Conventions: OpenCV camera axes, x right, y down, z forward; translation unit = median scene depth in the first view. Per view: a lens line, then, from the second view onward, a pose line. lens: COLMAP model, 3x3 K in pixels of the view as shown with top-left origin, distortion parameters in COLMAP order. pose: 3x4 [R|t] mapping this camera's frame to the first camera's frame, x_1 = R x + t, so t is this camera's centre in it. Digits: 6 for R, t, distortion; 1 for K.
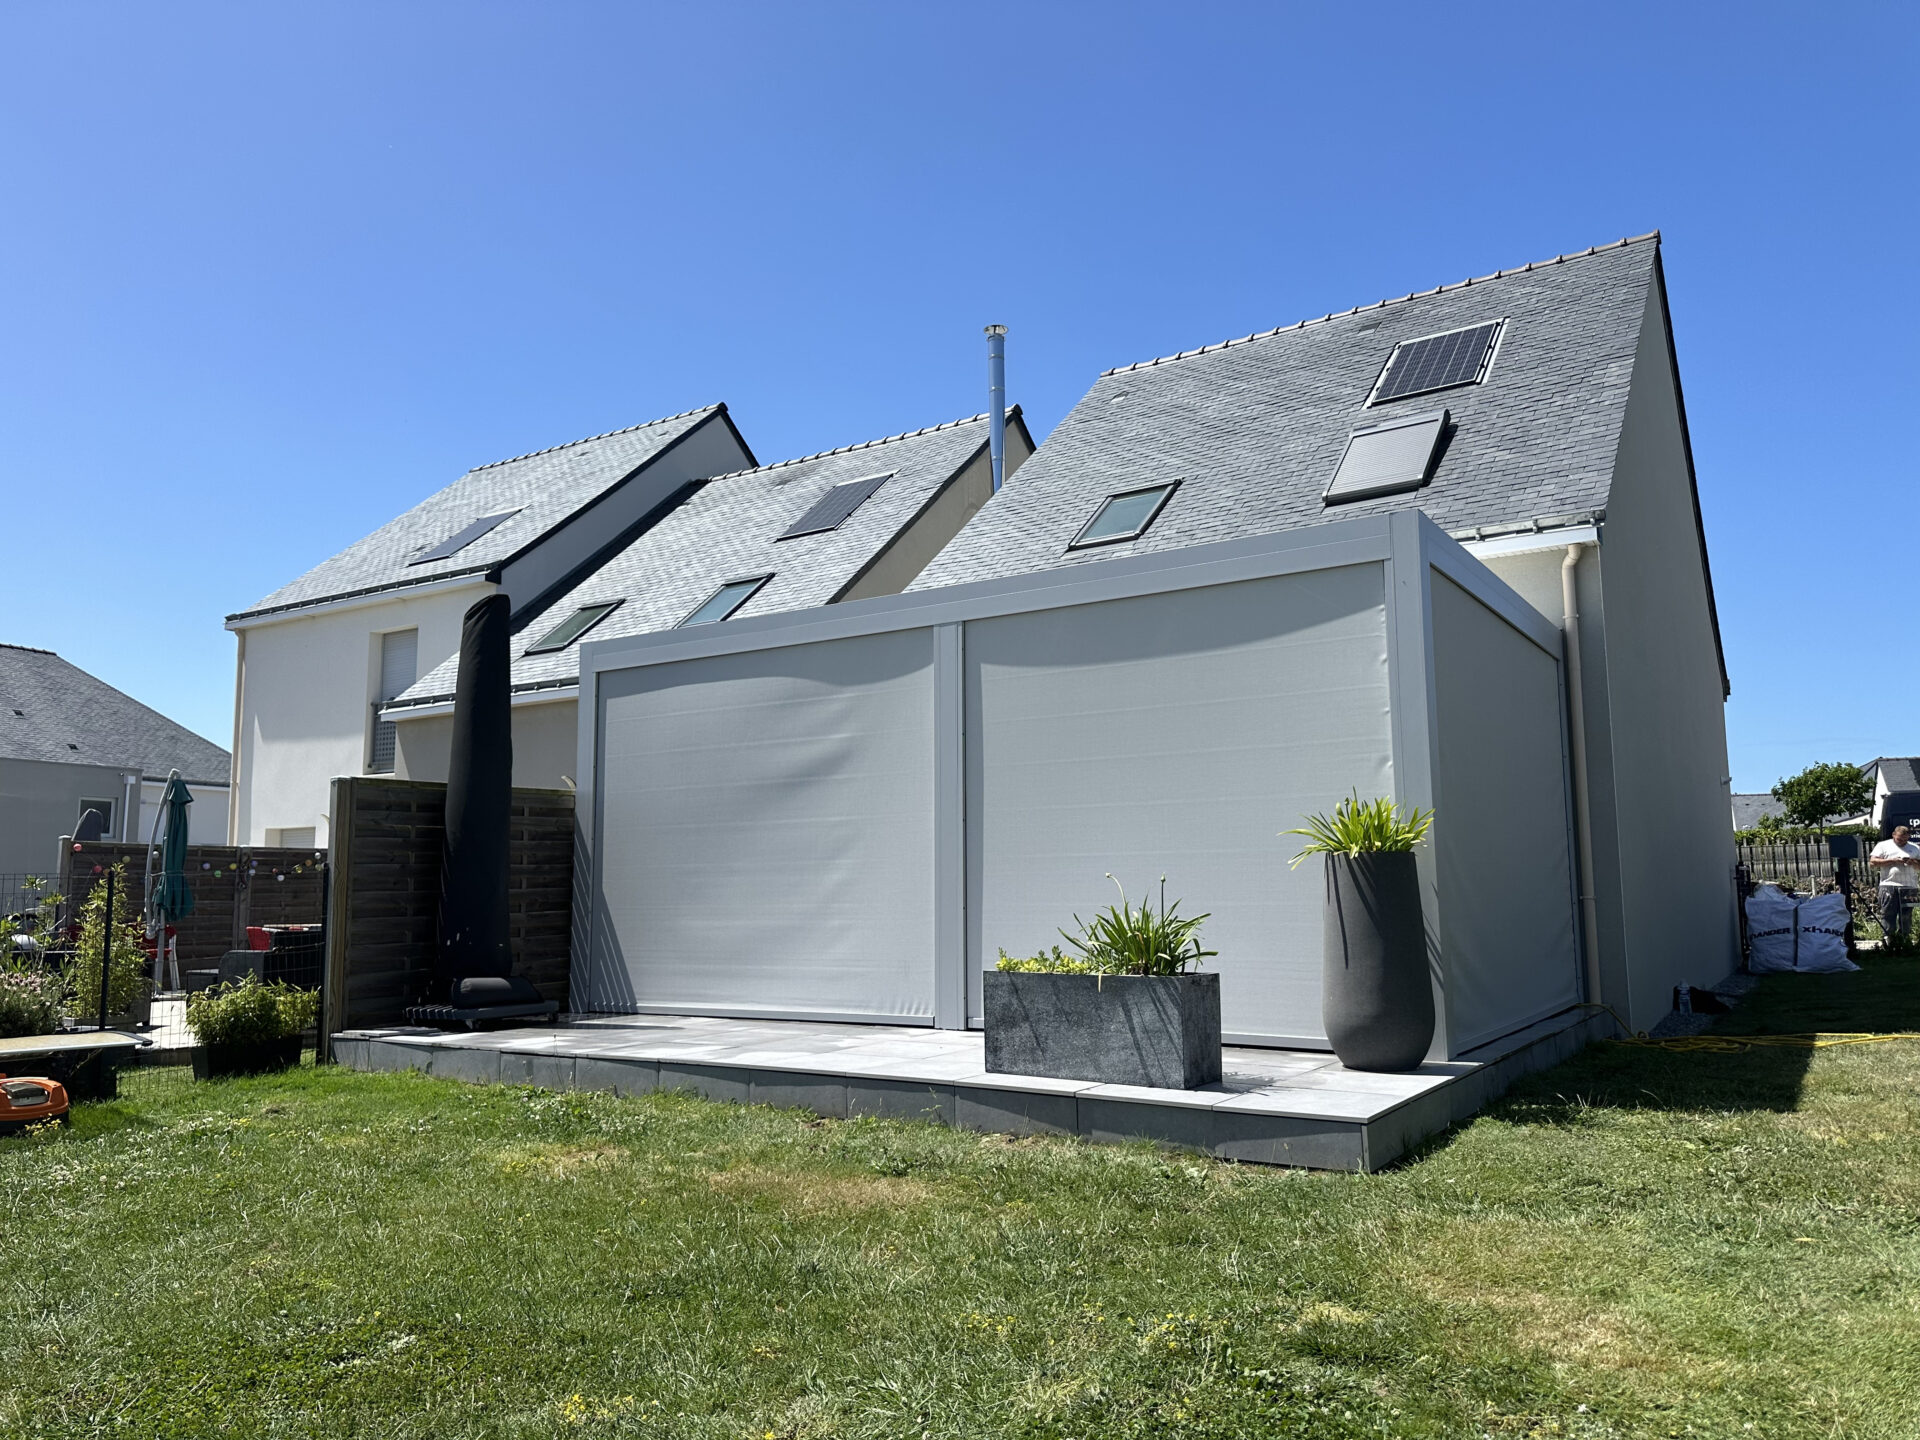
lens RADIAL K [[1338.9, 0, 967.3], [0, 1338.9, 723.9], [0, 0, 1]] dist [0.130173, 0.000509]
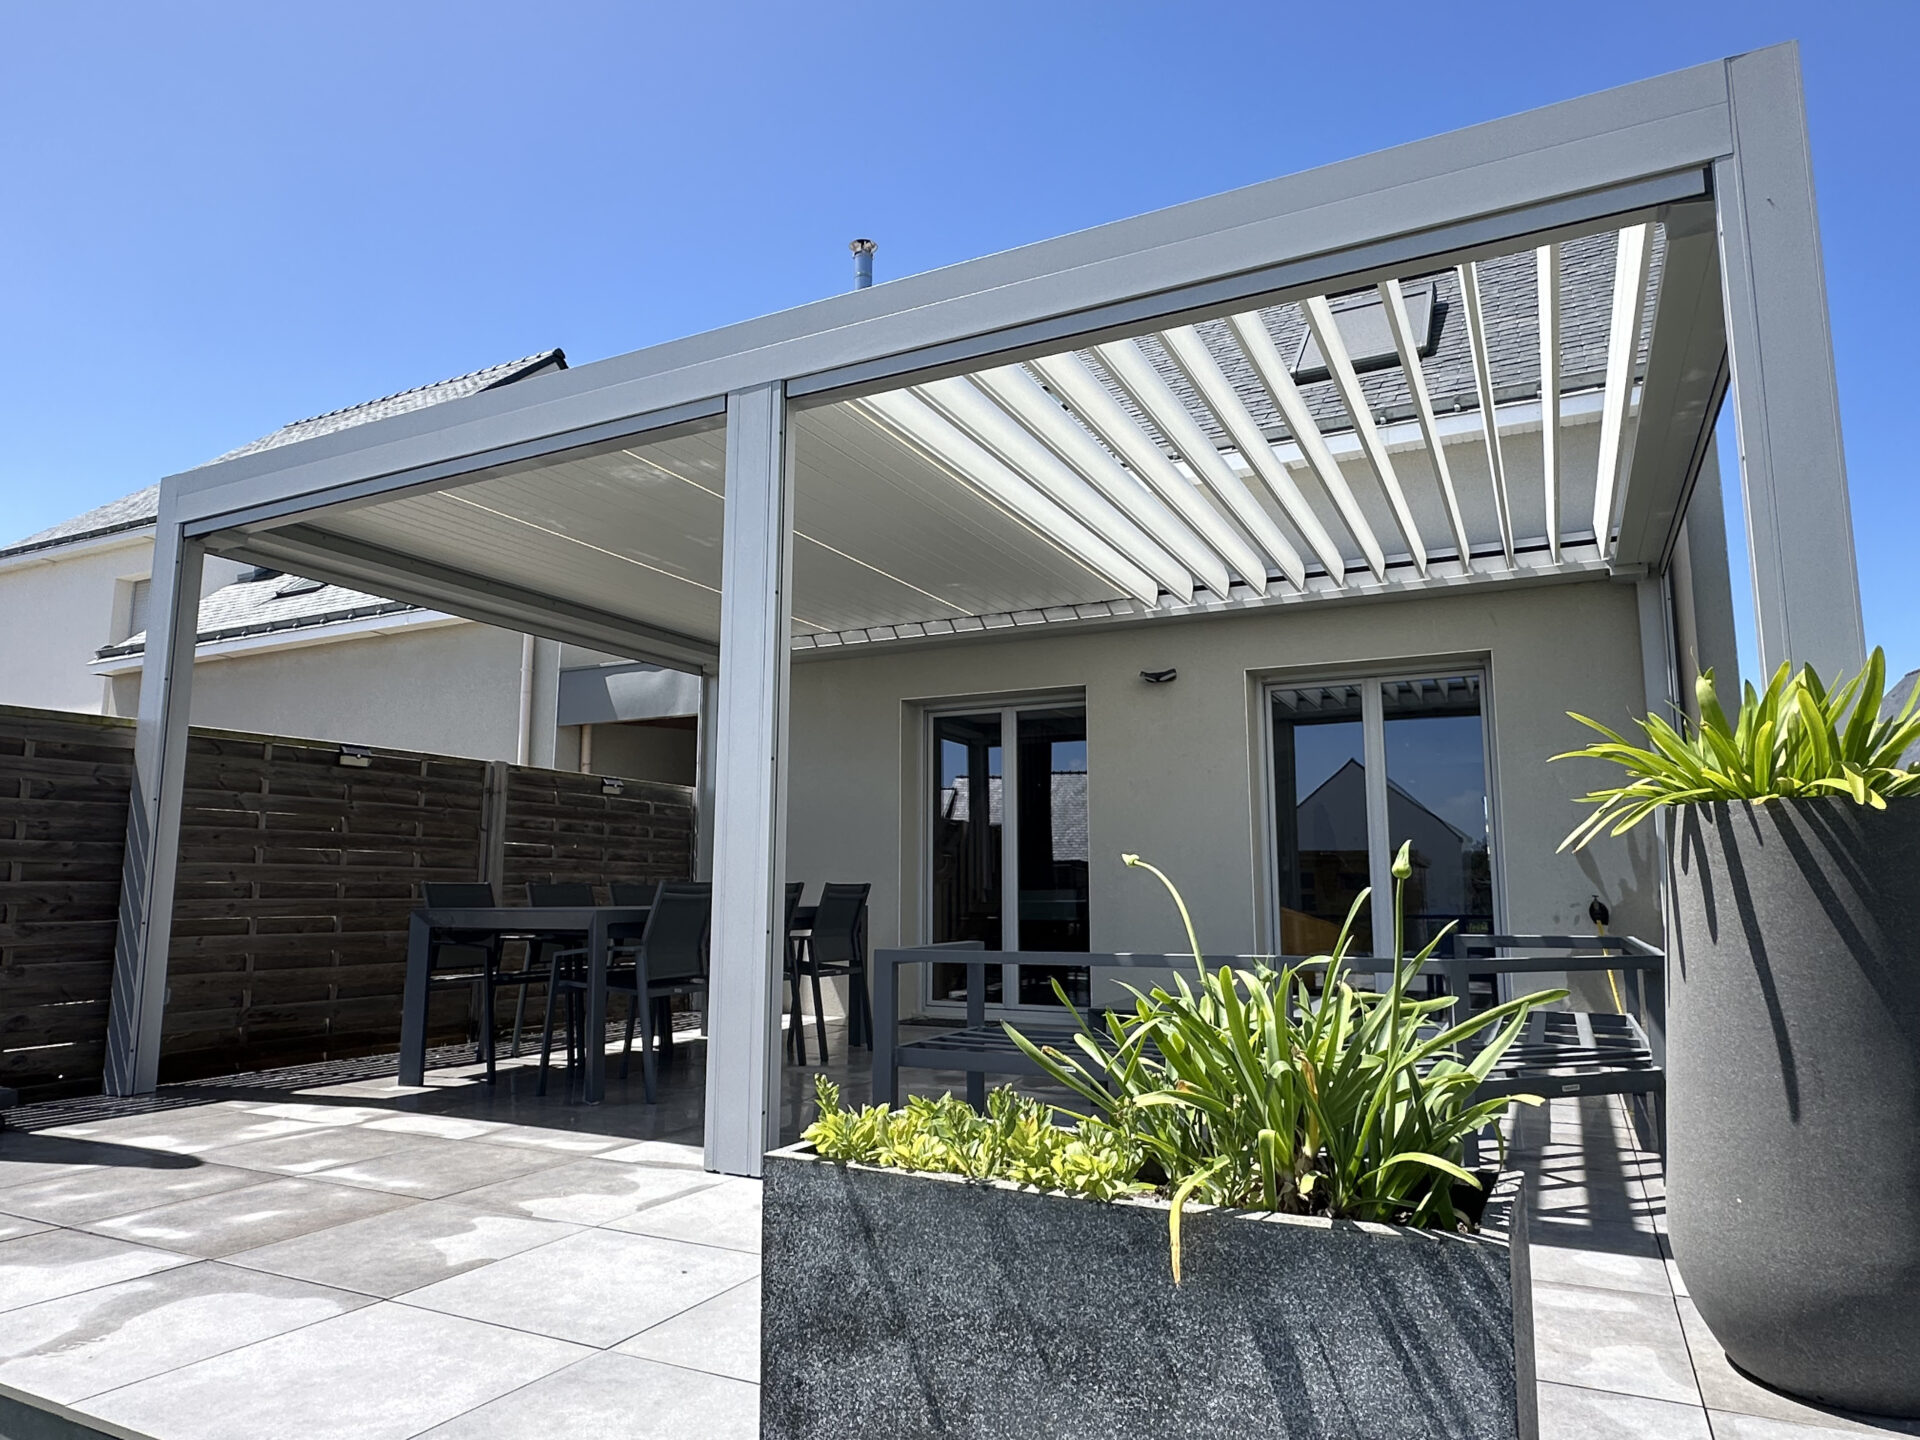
lens RADIAL K [[1197.2, 0, 963.0], [0, 1197.2, 723.5], [0, 0, 1]] dist [-0.005441, 0.003546]
pose [[0.993729, 0.023918, 0.109225, 0.015639], [-0.022126, 0.999600, -0.017593, 0.053330], [-0.109602, 0.015066, 0.993861, 0.442729]]
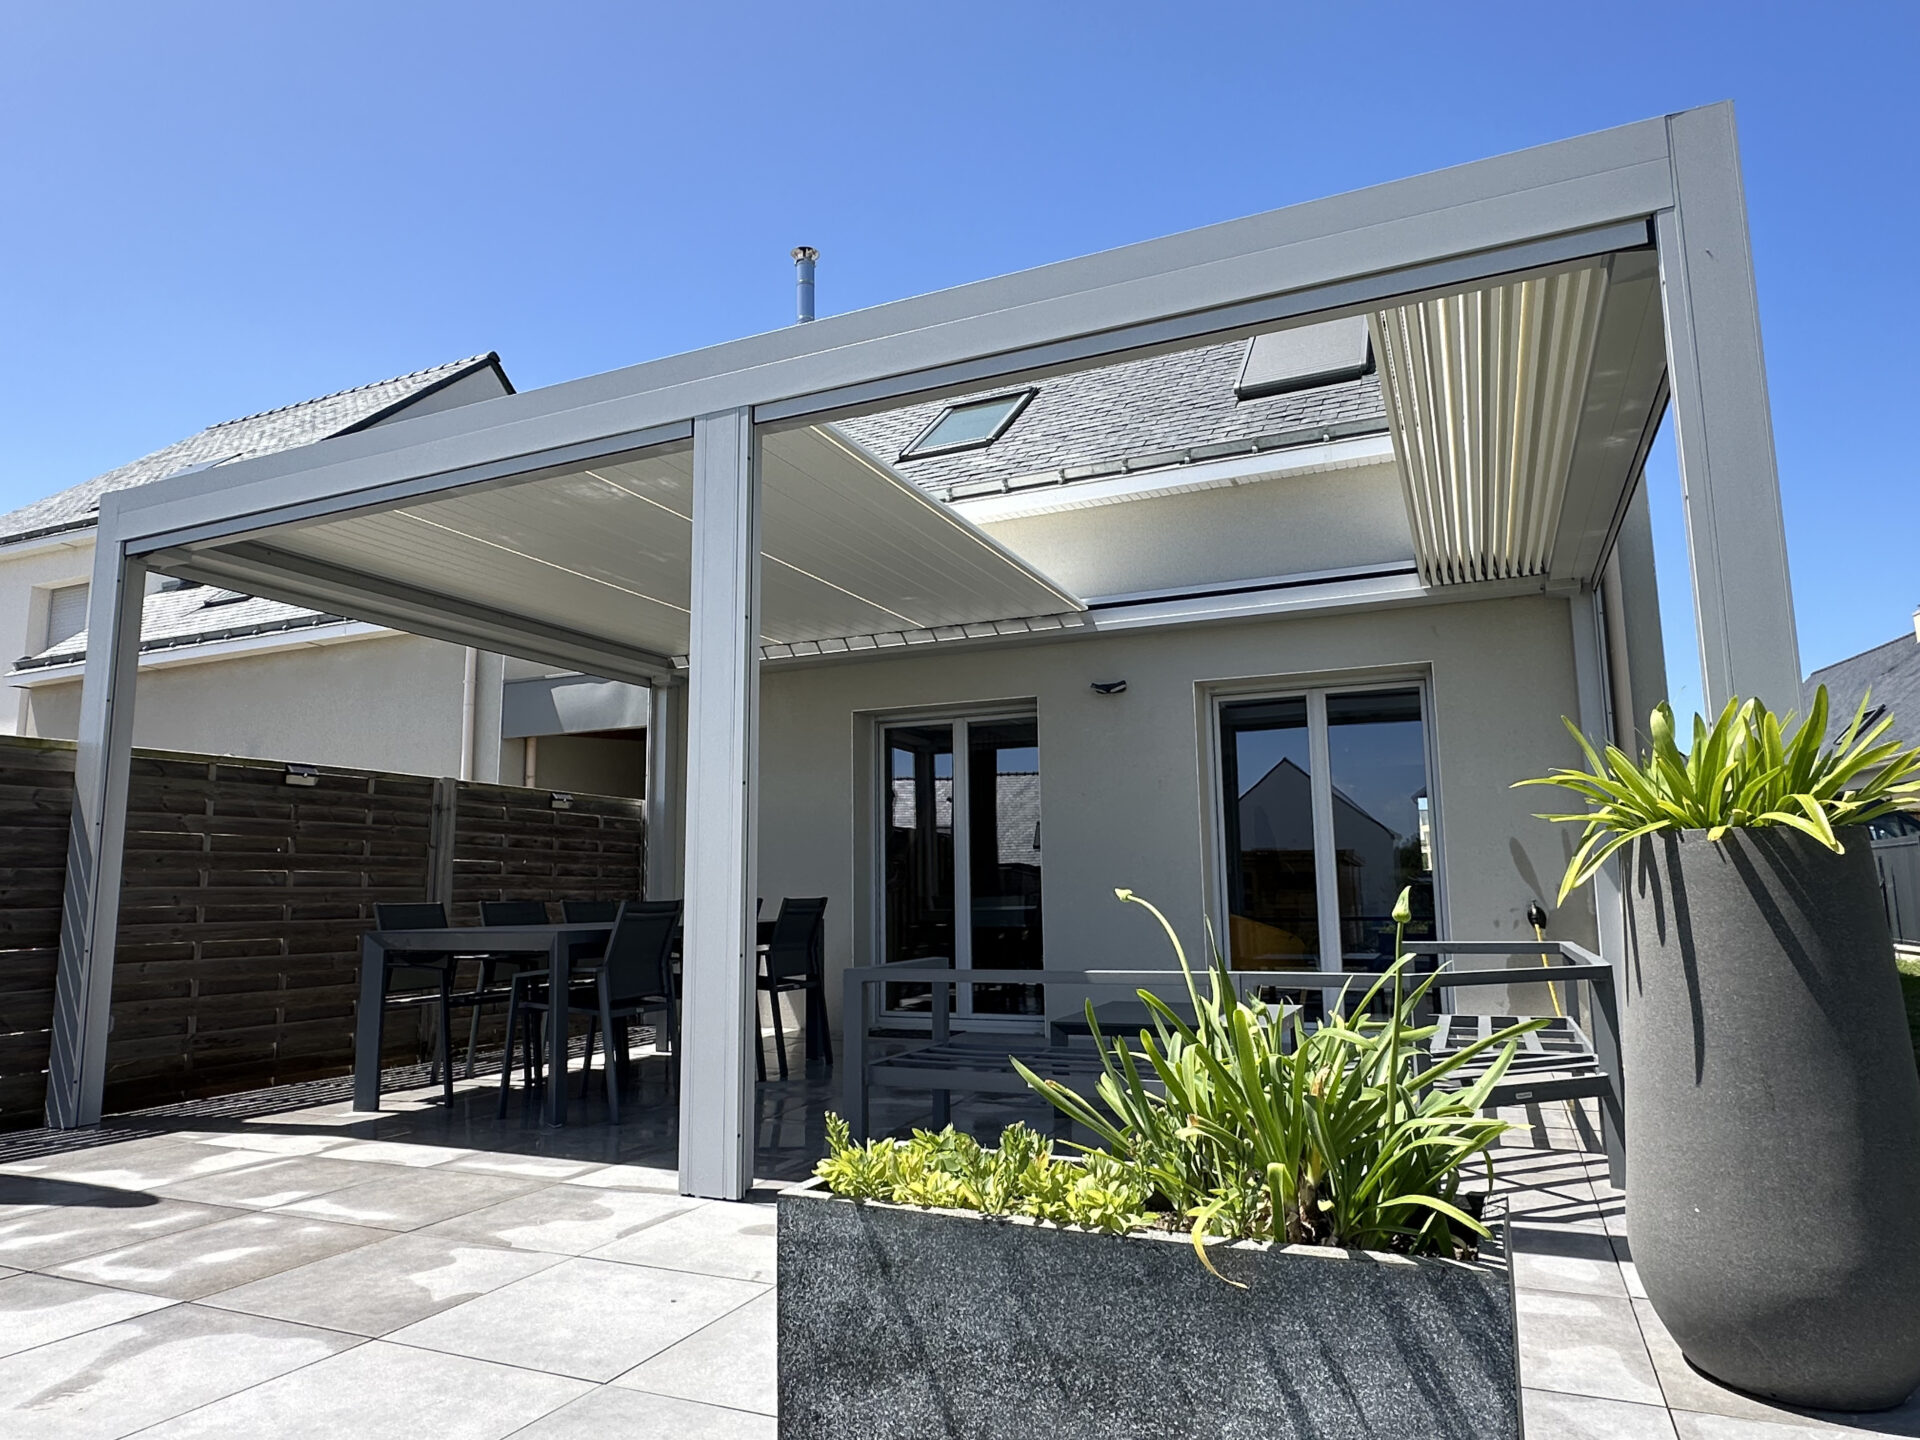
lens RADIAL K [[1197.2, 0, 956.2], [0, 1197.2, 722.5], [0, 0, 1]] dist [-0.005441, 0.003546]
pose [[0.987590, 0.017789, 0.156044, 0.004471], [-0.014768, 0.999681, -0.020501, 0.046792], [-0.156359, 0.017942, 0.987537, 0.438607]]
